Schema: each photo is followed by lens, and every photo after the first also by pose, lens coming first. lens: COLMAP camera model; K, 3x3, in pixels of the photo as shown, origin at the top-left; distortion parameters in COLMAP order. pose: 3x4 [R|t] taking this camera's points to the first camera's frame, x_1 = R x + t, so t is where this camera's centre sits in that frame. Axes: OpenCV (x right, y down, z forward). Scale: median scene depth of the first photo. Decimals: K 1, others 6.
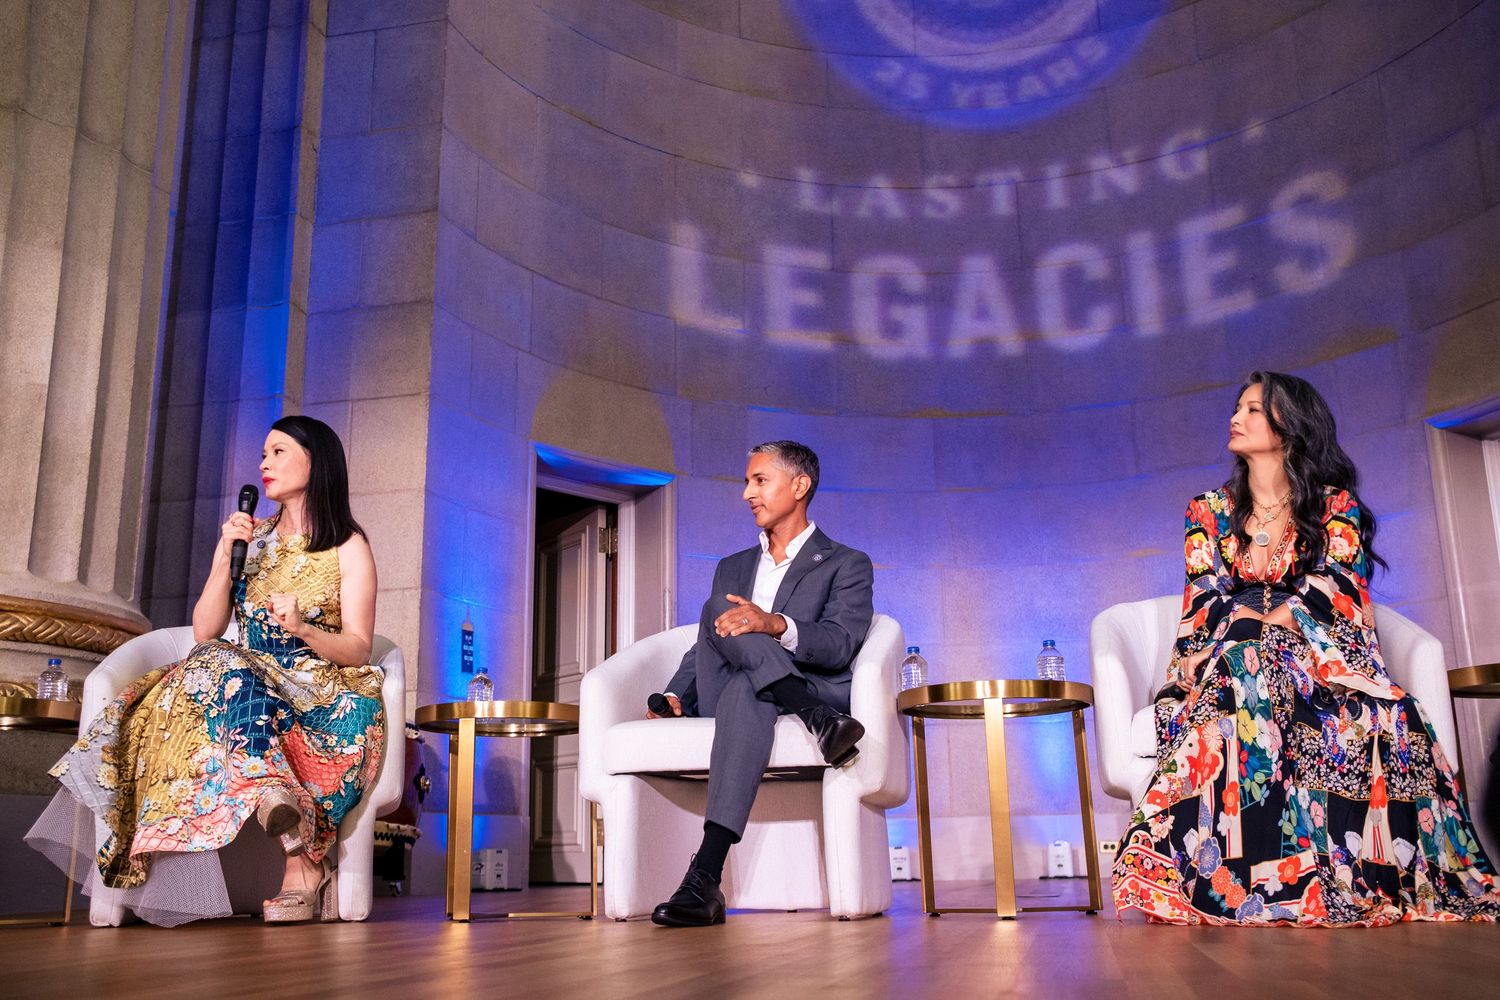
lens RADIAL K [[1442.2, 0, 746.4], [0, 1442.2, 493.6], [0, 0, 1]] dist [-0.080389, 0.189190]
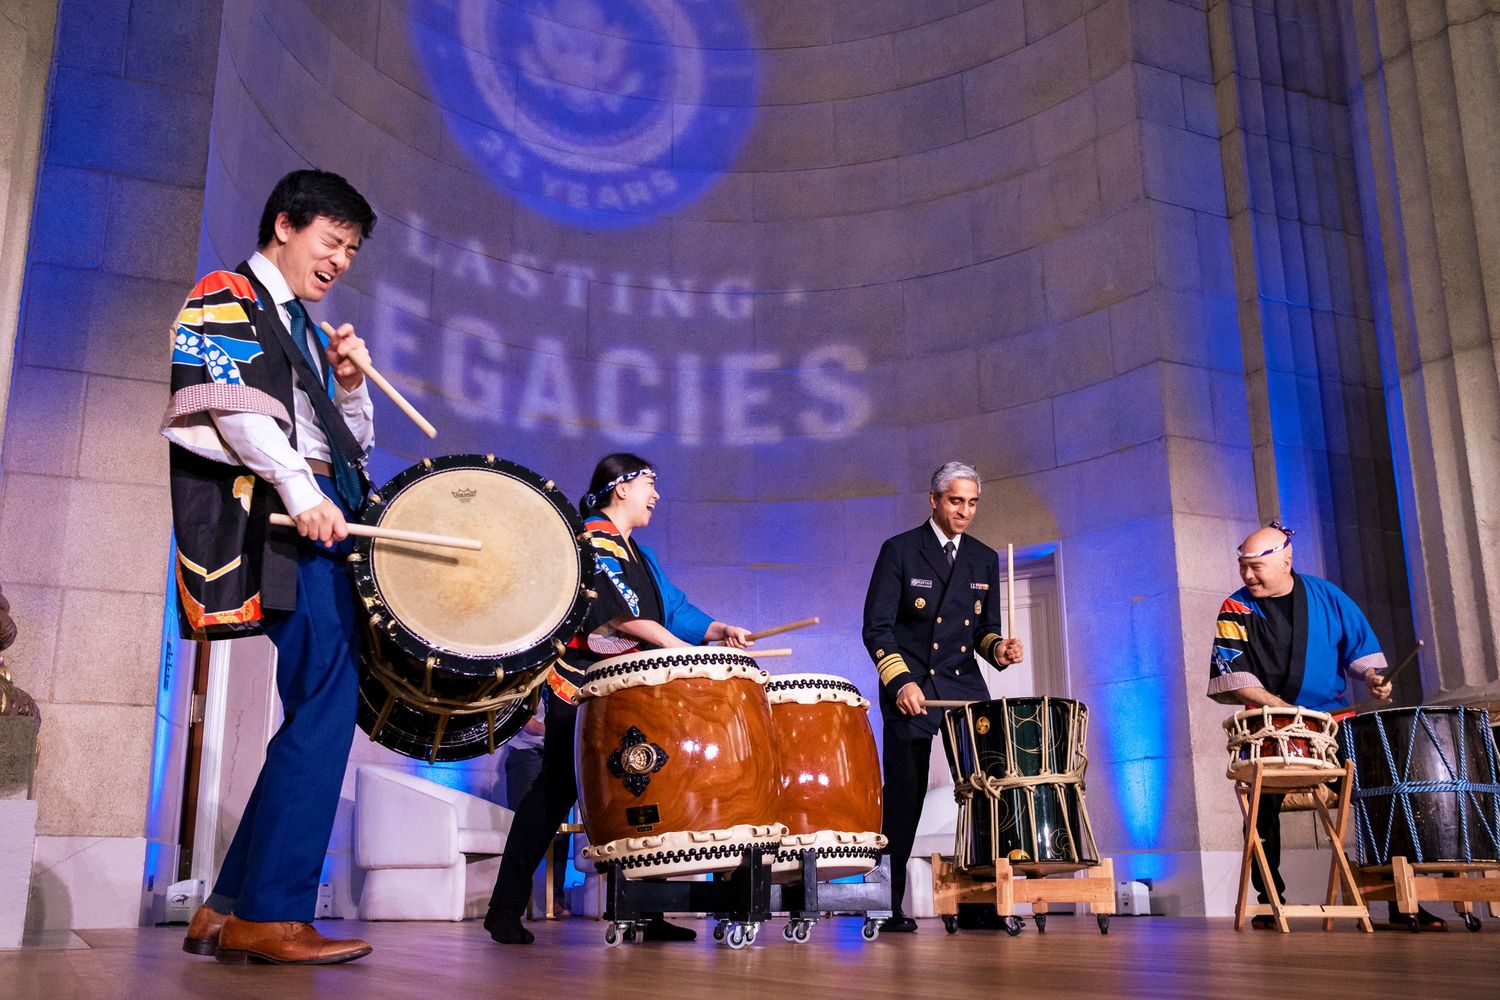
lens RADIAL K [[1490.7, 0, 716.8], [0, 1490.7, 502.4], [0, 0, 1]] dist [-0.083513, 0.200889]
pose [[0.796840, 0.167161, 0.580606, -0.395150], [-0.158154, 0.985167, -0.066581, 0.011196], [-0.583124, -0.038771, 0.811457, 0.017369]]
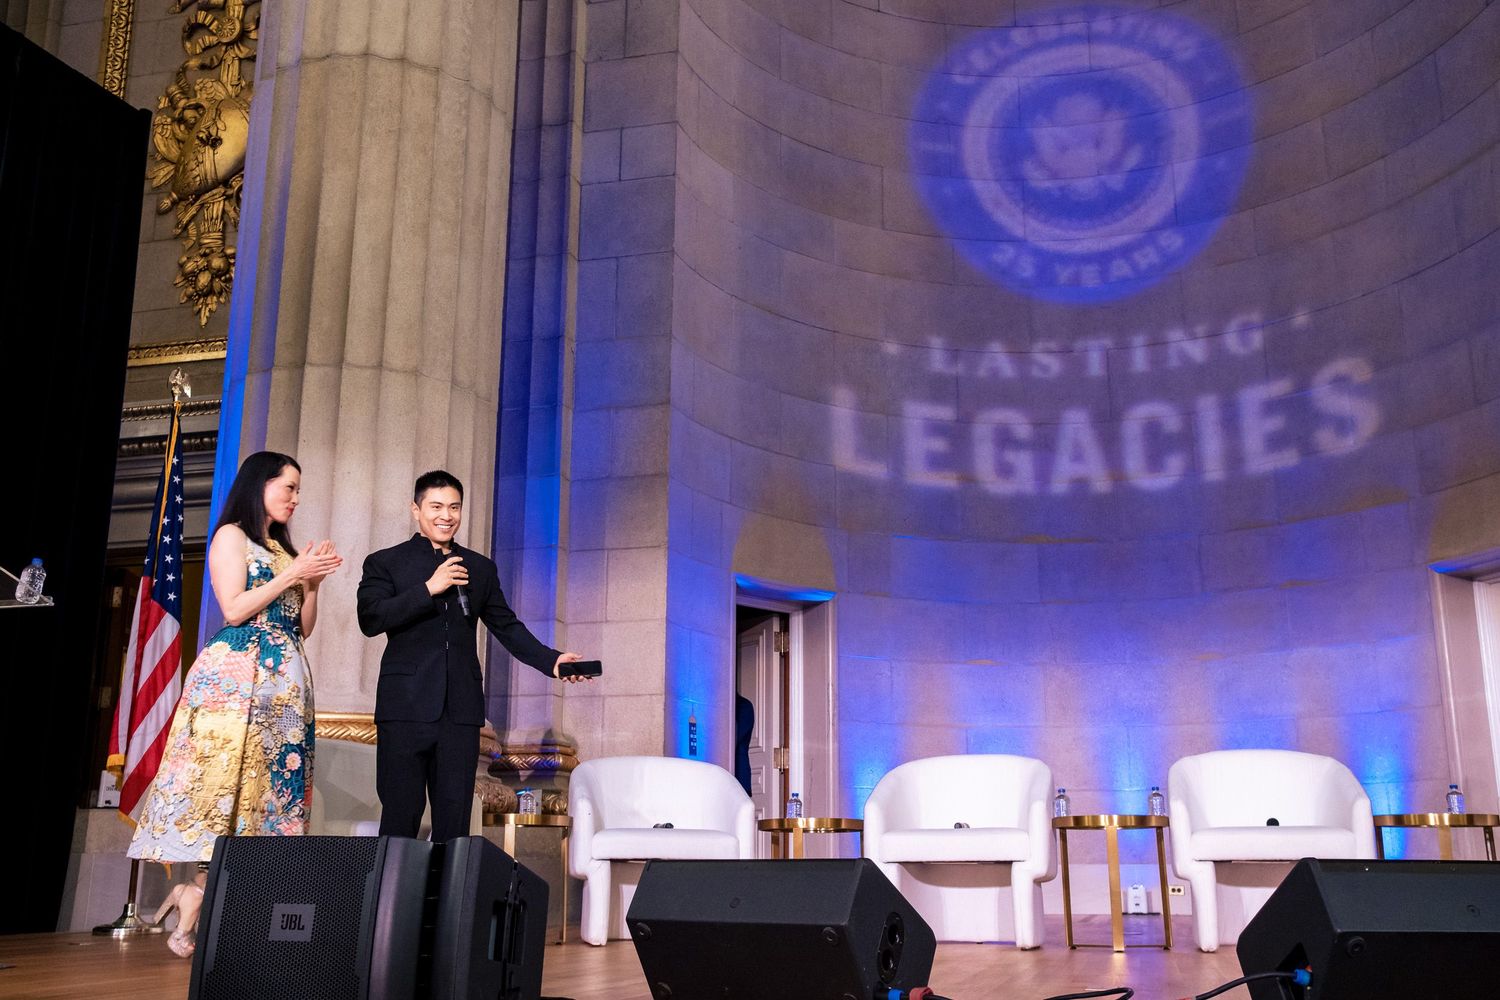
lens RADIAL K [[1466.7, 0, 755.7], [0, 1466.7, 514.6], [0, 0, 1]] dist [-0.078945, 0.191536]
pose [[0.999341, 0.009547, -0.035016, -0.073934], [-0.009229, 0.999915, 0.009223, -0.090655], [0.035101, -0.008894, 0.999344, -0.287187]]
